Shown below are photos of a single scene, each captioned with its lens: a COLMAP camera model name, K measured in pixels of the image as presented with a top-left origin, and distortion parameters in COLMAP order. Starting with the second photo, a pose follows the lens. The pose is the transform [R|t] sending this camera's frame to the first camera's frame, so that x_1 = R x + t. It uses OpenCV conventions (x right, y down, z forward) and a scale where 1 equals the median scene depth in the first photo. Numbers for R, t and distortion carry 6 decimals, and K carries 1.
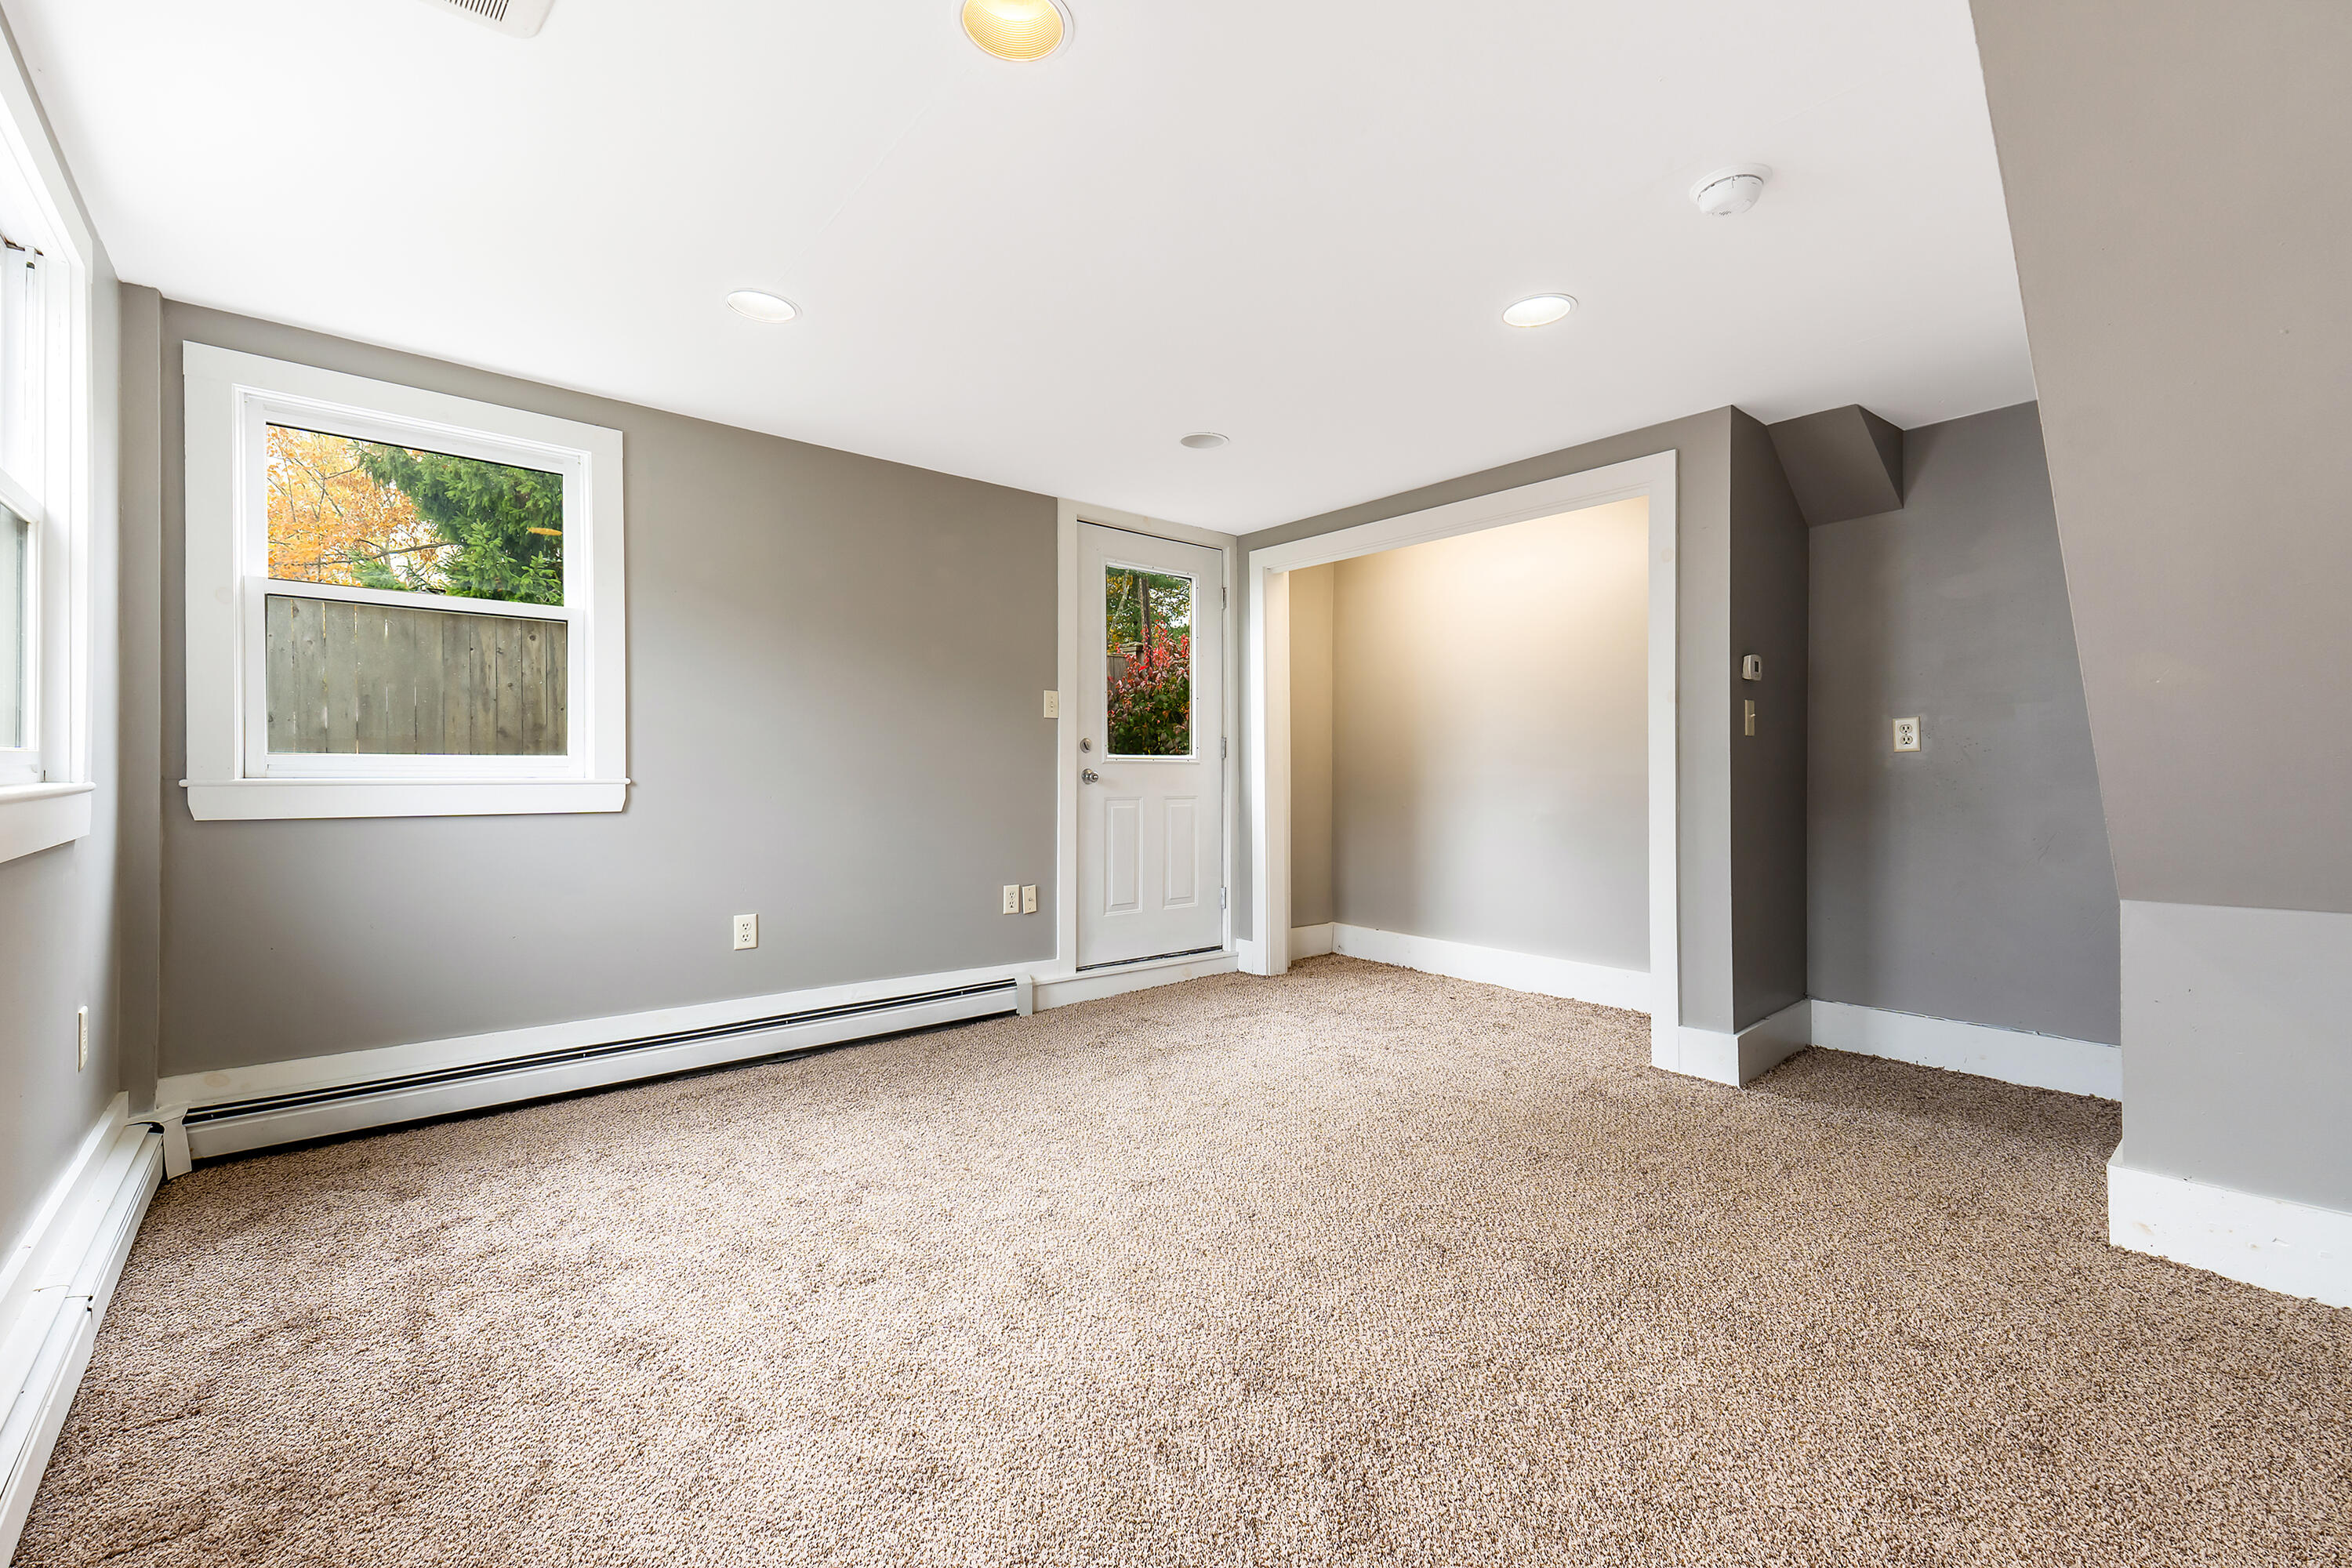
lens RADIAL K [[981.2, 0, 1167.7], [0, 981.2, 765.9], [0, 0, 1]] dist [0.019340, 0.000123]
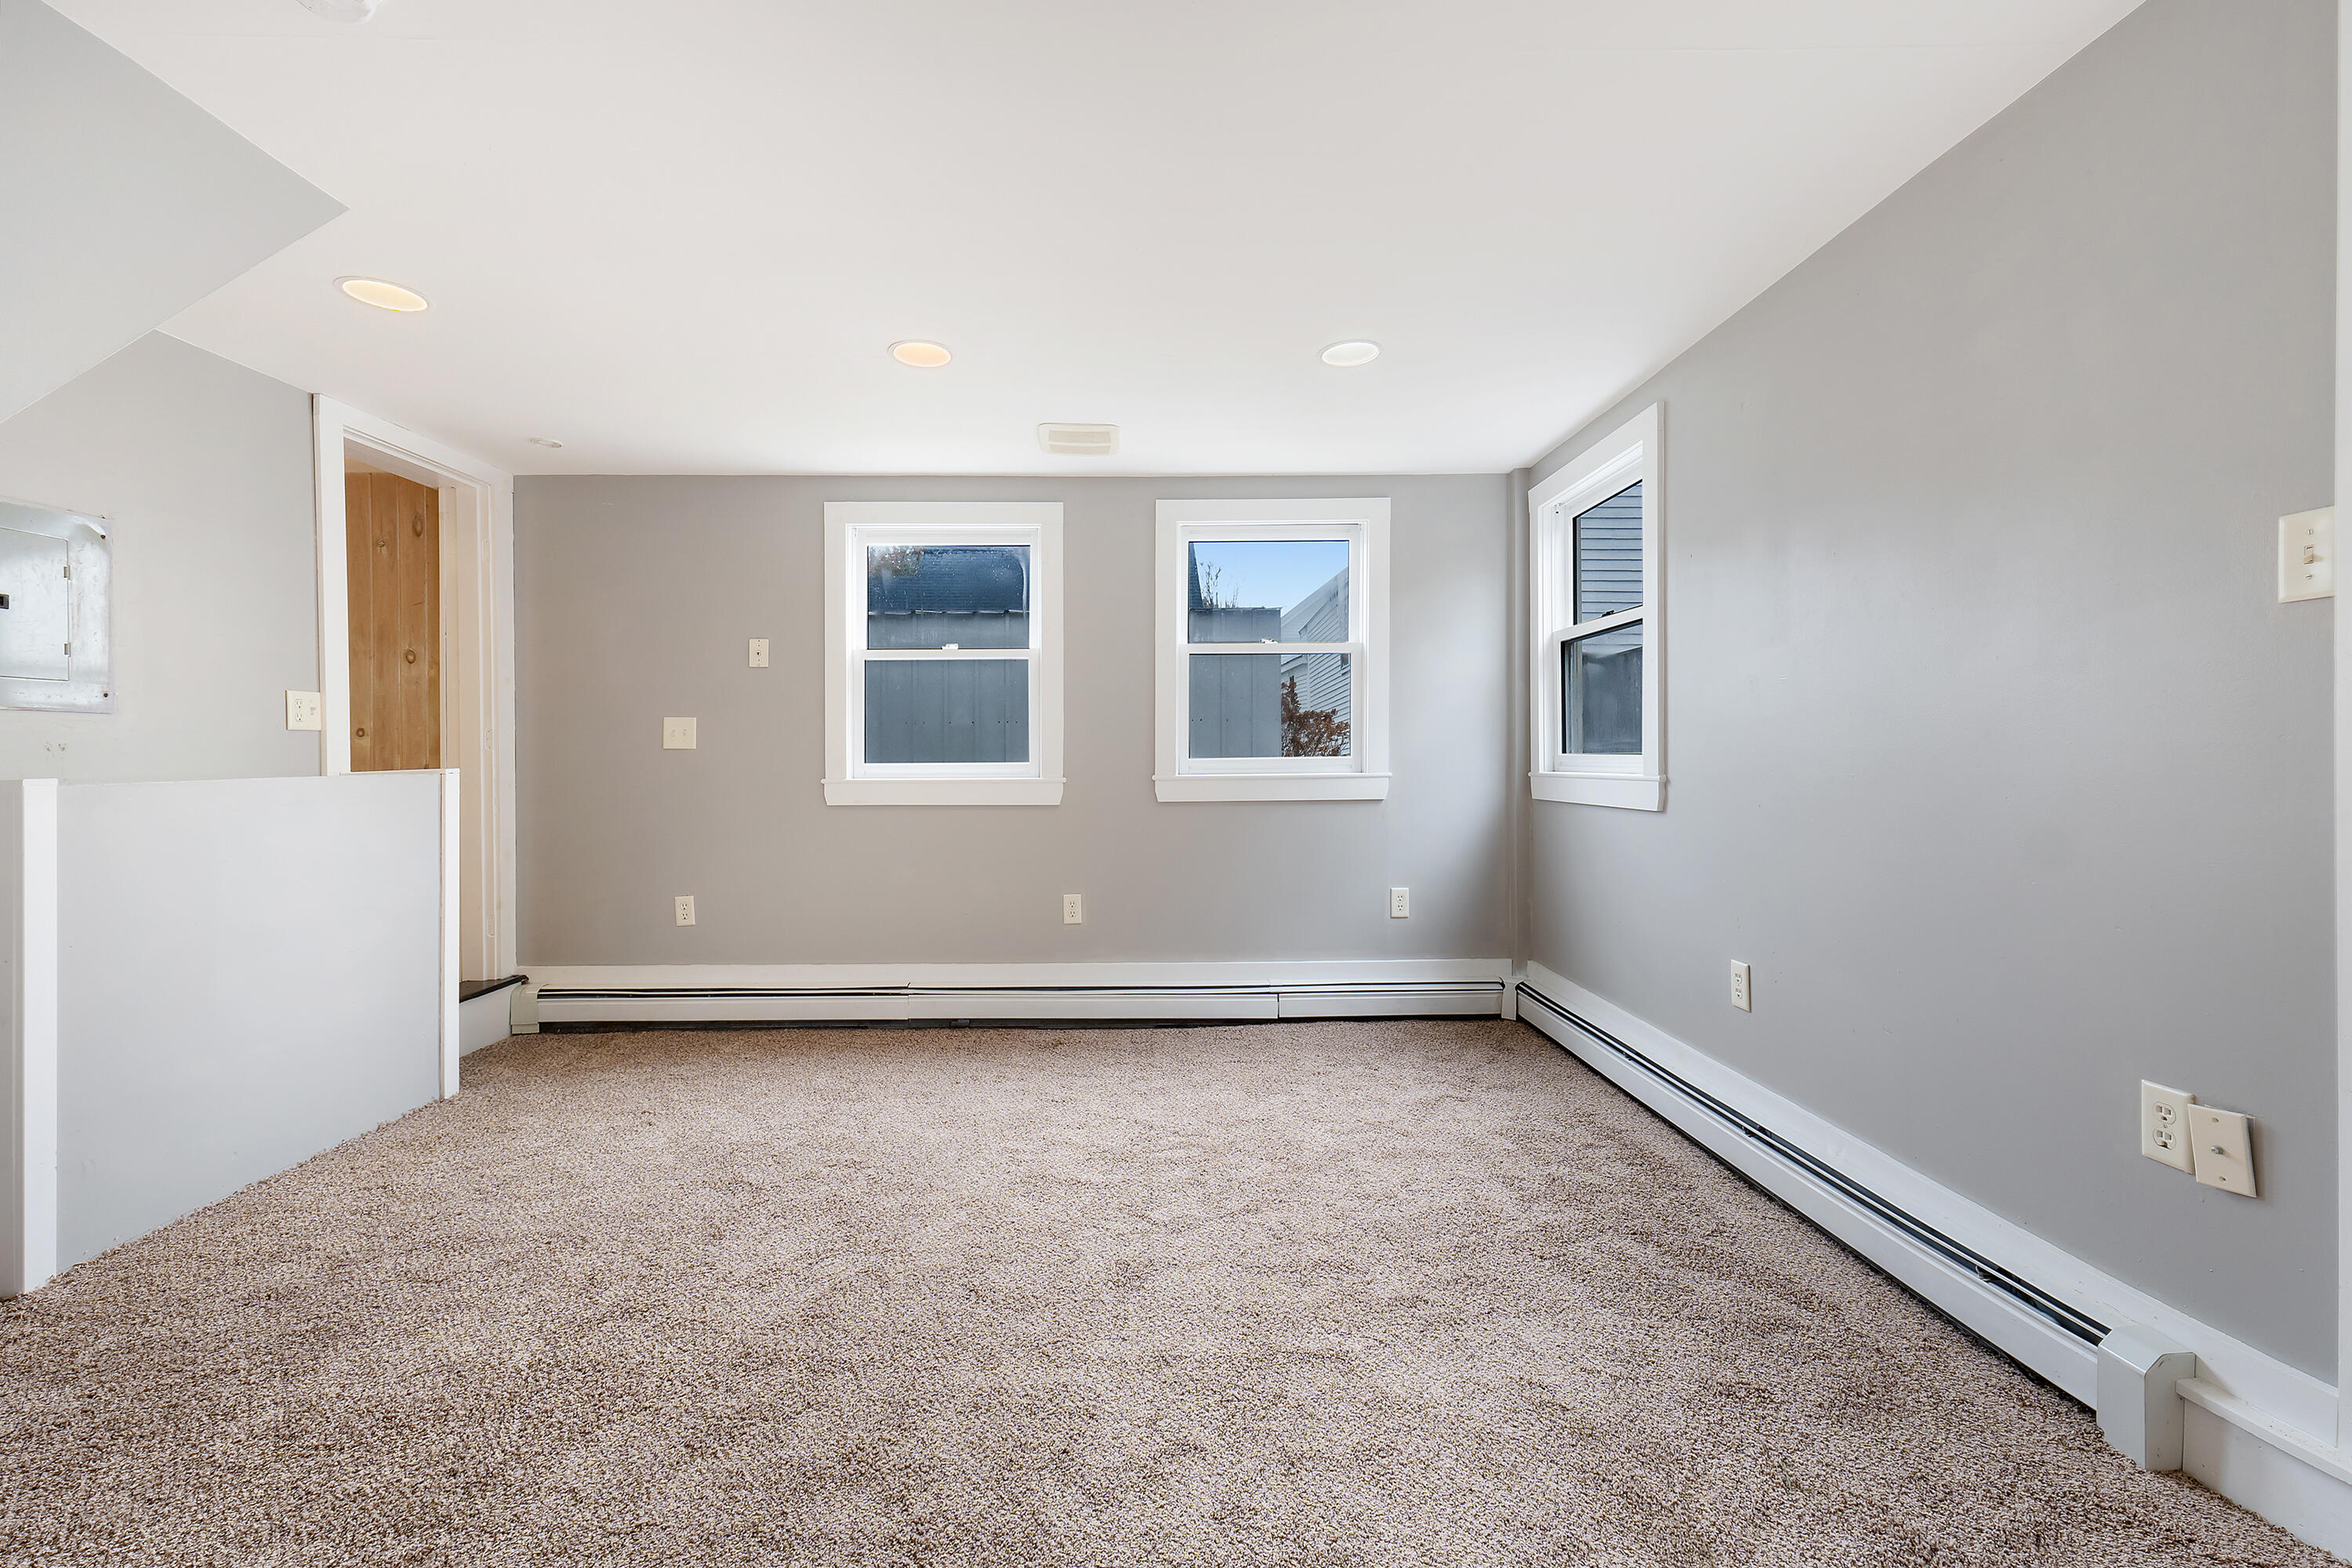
lens RADIAL K [[981.2, 0, 1167.7], [0, 981.2, 765.9], [0, 0, 1]] dist [0.019340, 0.000123]
pose [[-0.634056, -0.000153, -0.773287, 0.459851], [0.004832, 0.999980, -0.004160, 0.005657], [0.773272, -0.006374, -0.634043, 1.226639]]
